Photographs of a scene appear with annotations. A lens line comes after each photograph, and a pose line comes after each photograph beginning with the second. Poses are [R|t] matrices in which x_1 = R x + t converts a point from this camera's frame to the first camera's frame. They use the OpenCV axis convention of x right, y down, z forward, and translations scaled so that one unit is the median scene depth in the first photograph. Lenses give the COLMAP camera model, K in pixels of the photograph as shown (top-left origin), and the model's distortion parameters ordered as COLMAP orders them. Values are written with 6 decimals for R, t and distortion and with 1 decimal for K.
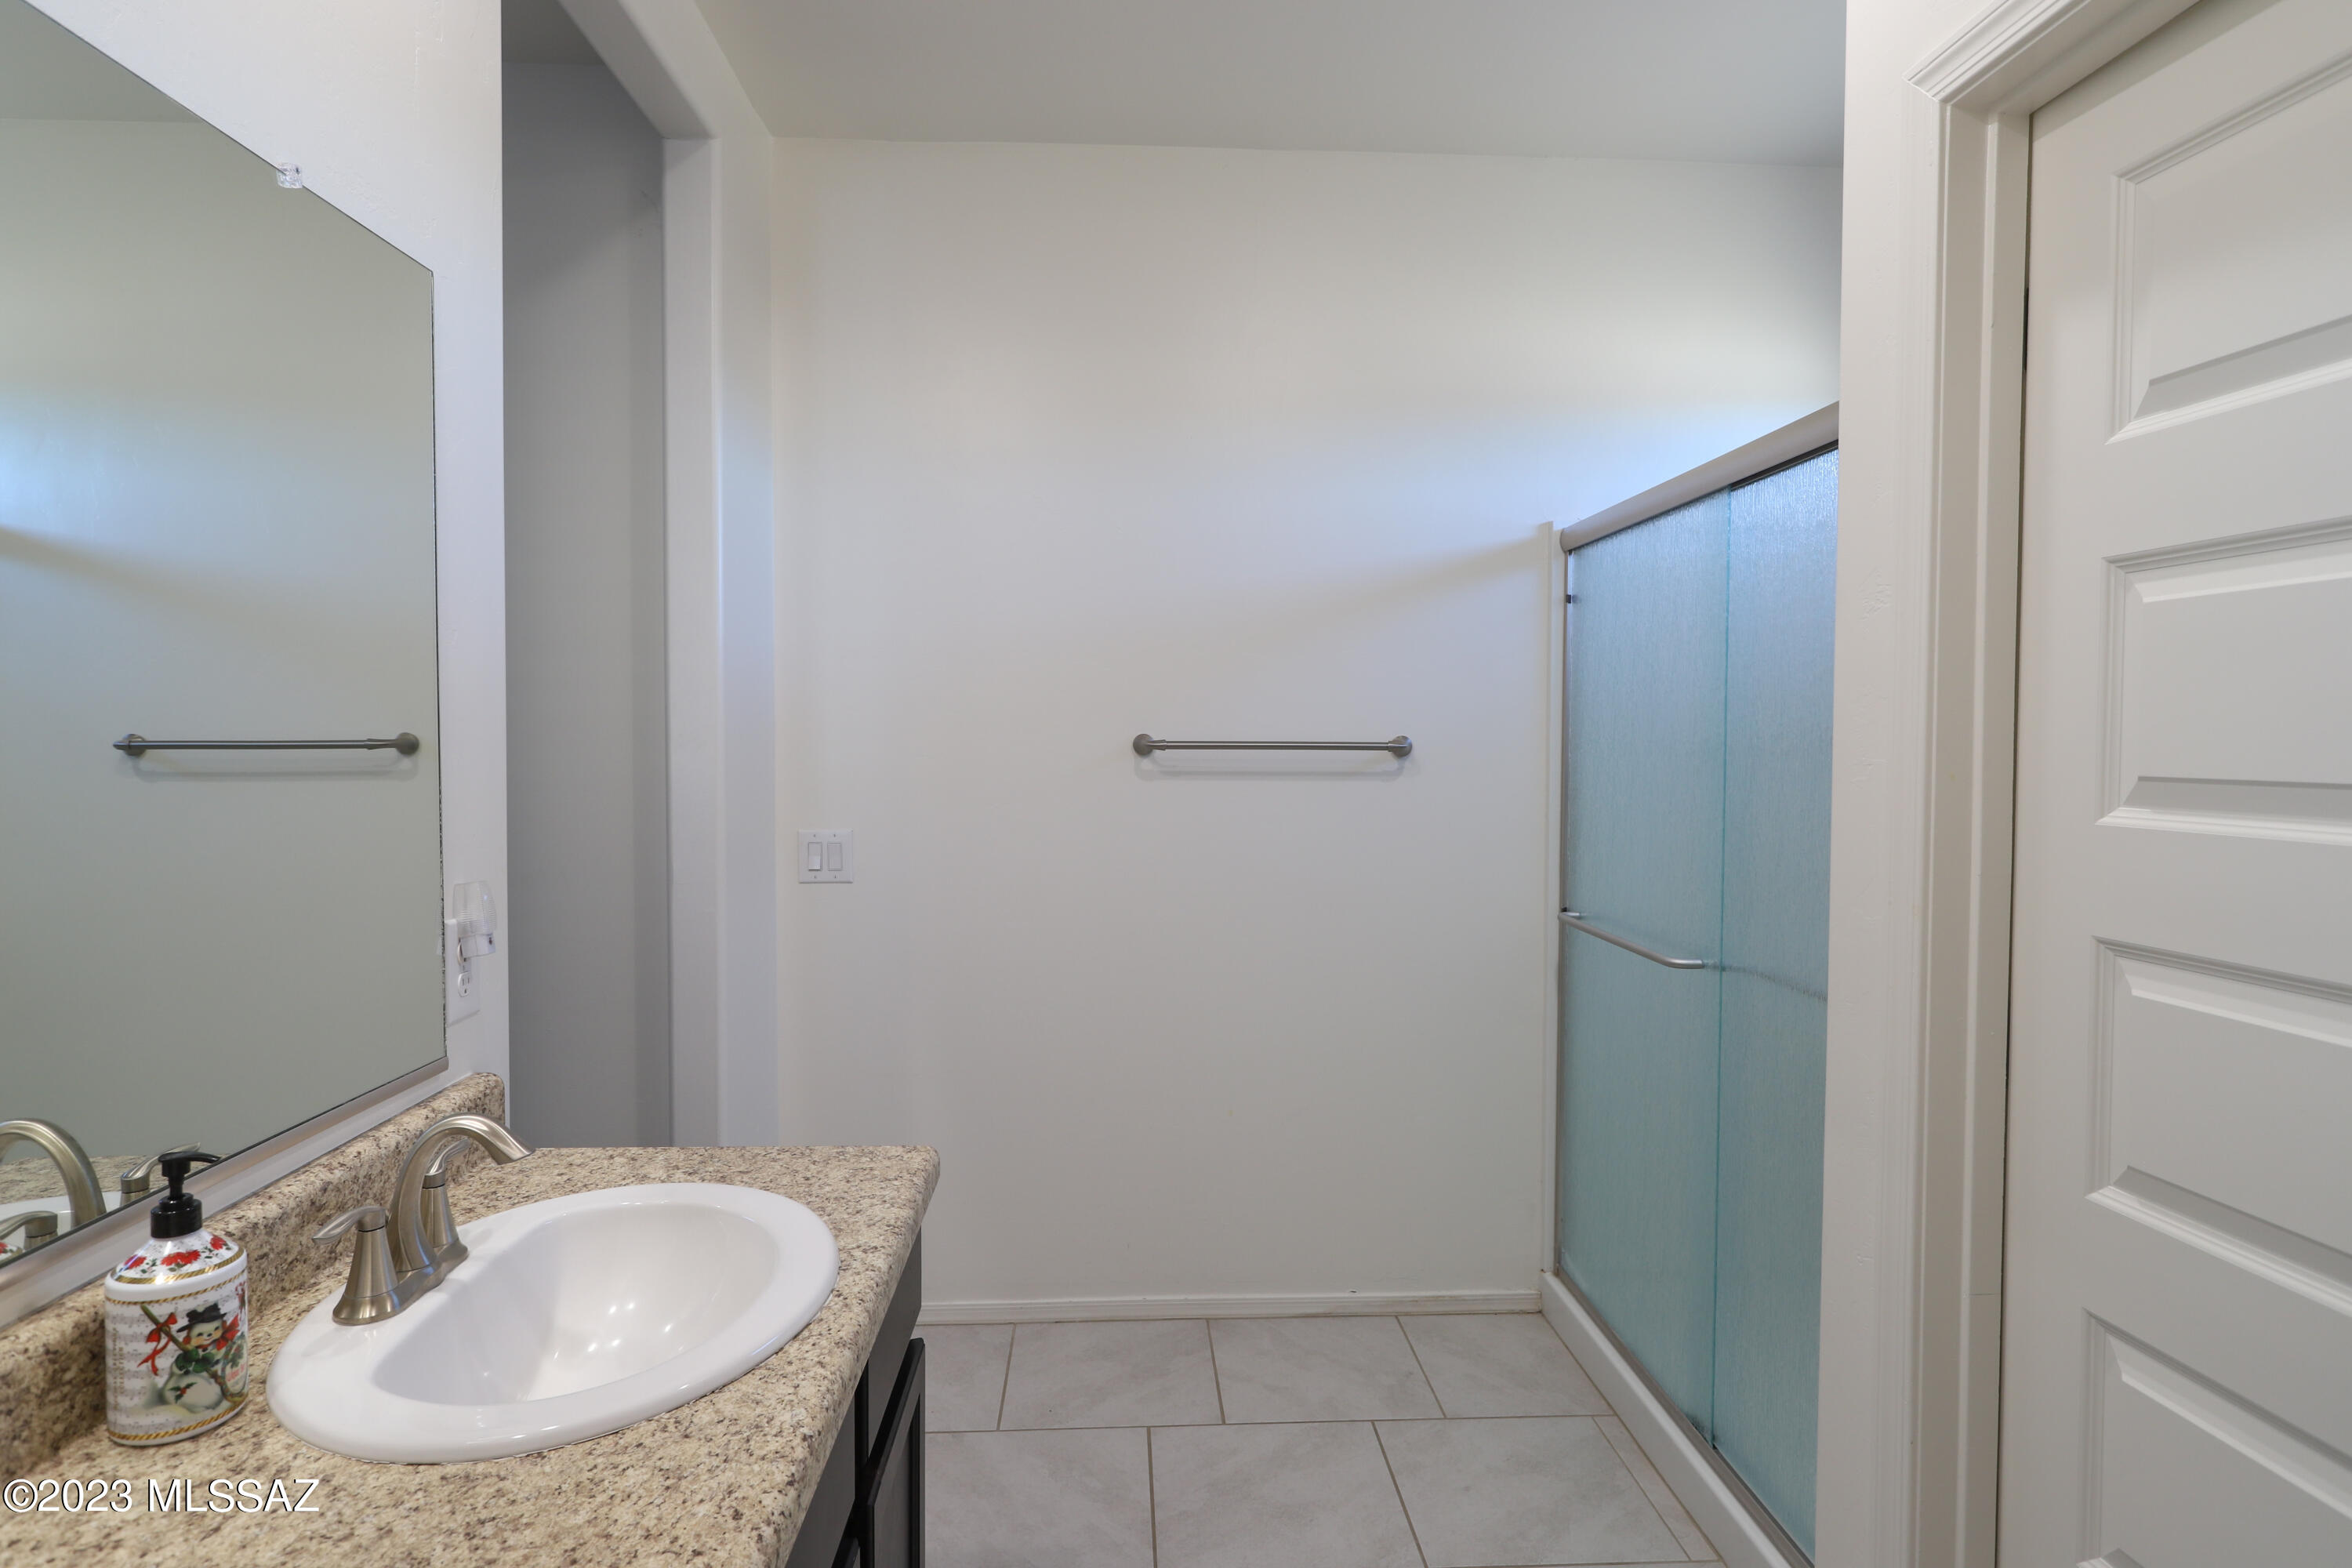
lens RADIAL K [[1259.3, 0, 1172.3], [0, 1259.3, 773.7], [0, 0, 1]] dist [0.002777, 0.000120]
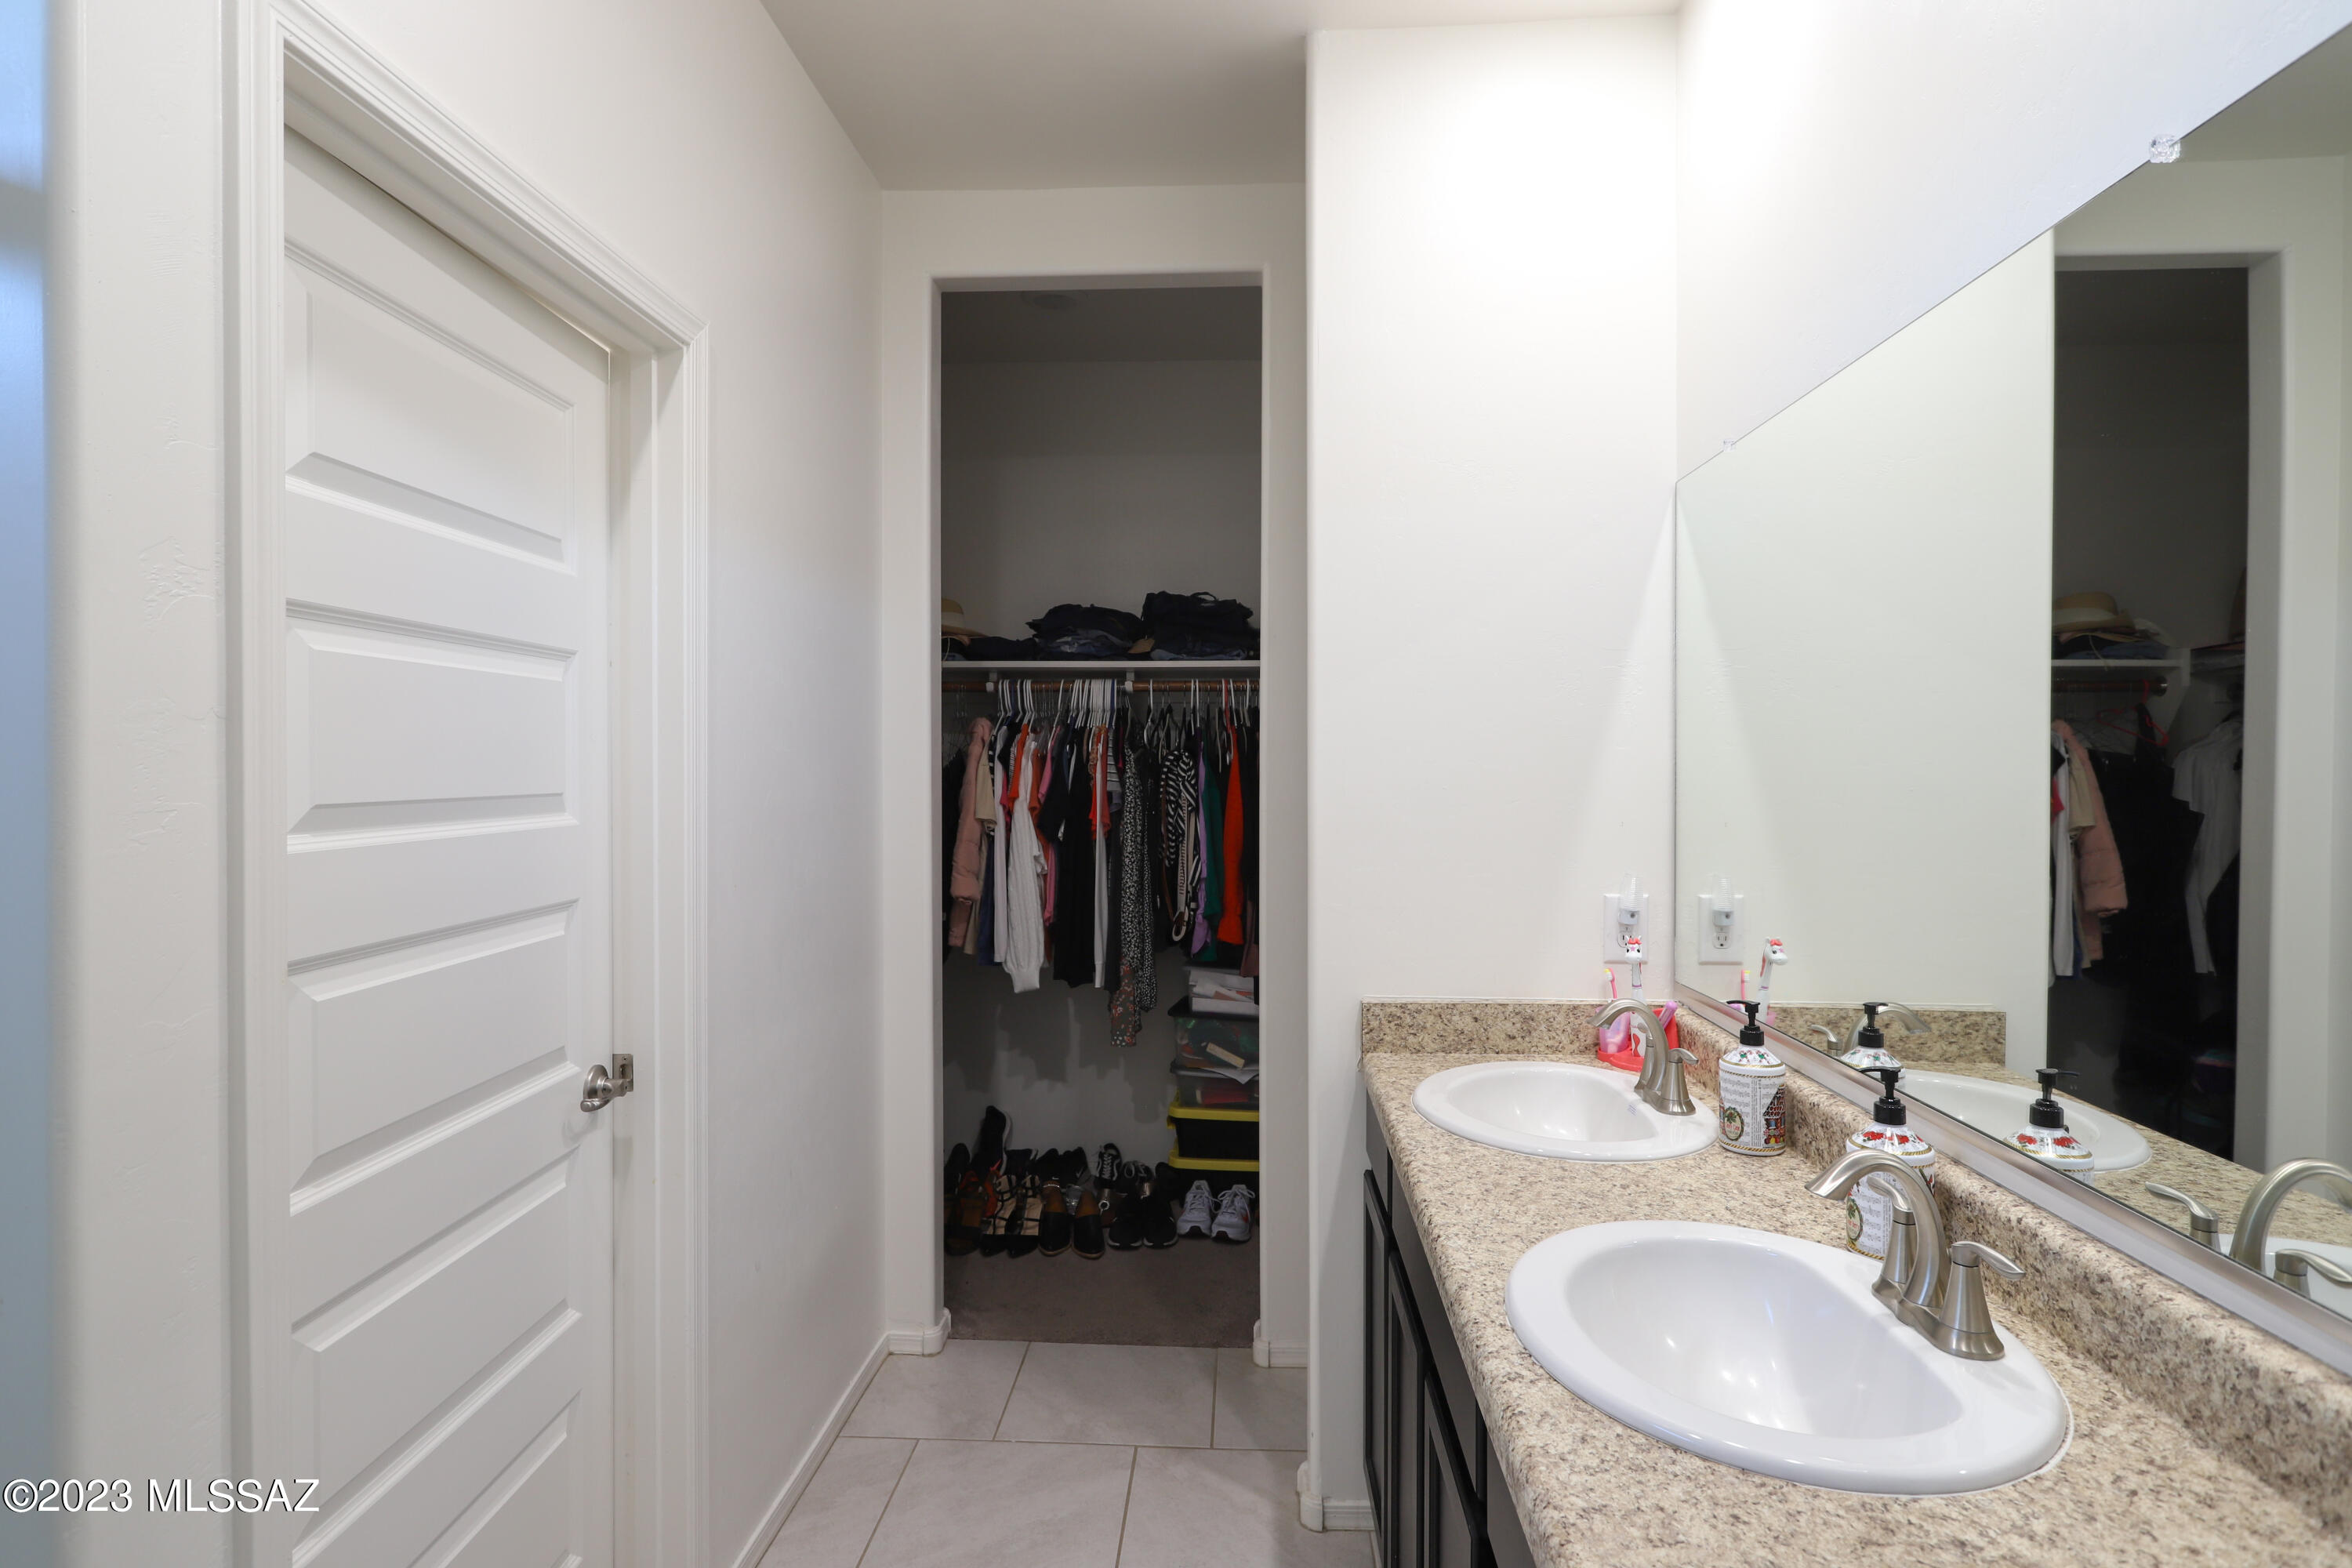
lens RADIAL K [[1259.3, 0, 1172.2], [0, 1259.3, 779.1], [0, 0, 1]] dist [0.002777, 0.000120]
pose [[-0.994293, -0.006297, 0.106500, -0.103758], [-0.001561, 0.999008, 0.044494, -0.069672], [-0.106675, 0.044074, -0.993317, 1.983544]]
